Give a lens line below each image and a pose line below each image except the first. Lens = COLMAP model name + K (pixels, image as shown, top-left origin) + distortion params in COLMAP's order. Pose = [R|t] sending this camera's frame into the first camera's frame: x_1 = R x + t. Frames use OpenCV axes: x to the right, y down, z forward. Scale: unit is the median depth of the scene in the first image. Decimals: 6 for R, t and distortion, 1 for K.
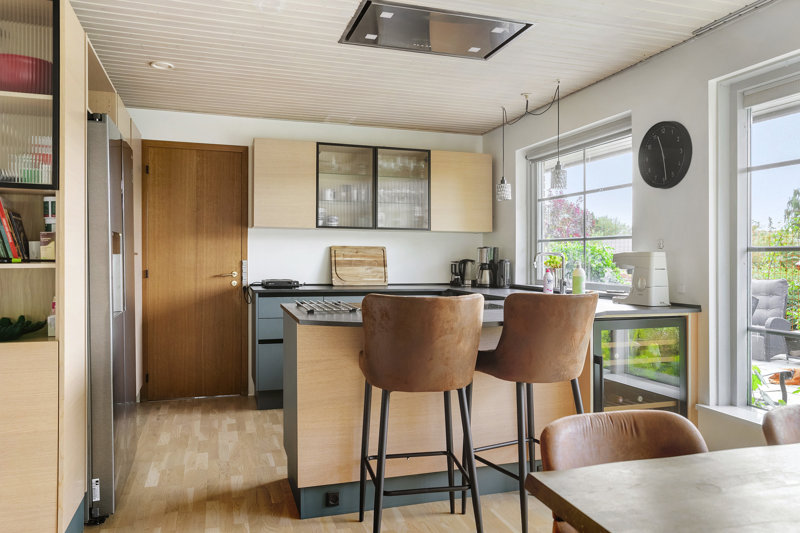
lens RADIAL K [[593.5, 0, 399.2], [0, 593.5, 266.9], [0, 0, 1]] dist [0.002177, 0.000923]
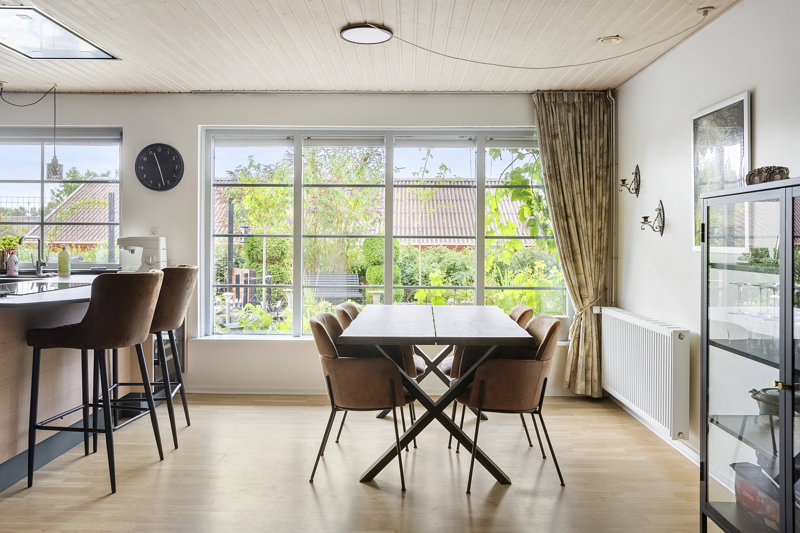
lens RADIAL K [[632.6, 0, 399.9], [0, 632.6, 264.5], [0, 0, 1]] dist [-0.006007, -0.000606]
pose [[0.303625, -0.039184, 0.951986, -0.878259], [0.009629, 0.999229, 0.038058, -0.011741], [-0.952743, -0.002388, 0.303768, 0.011248]]
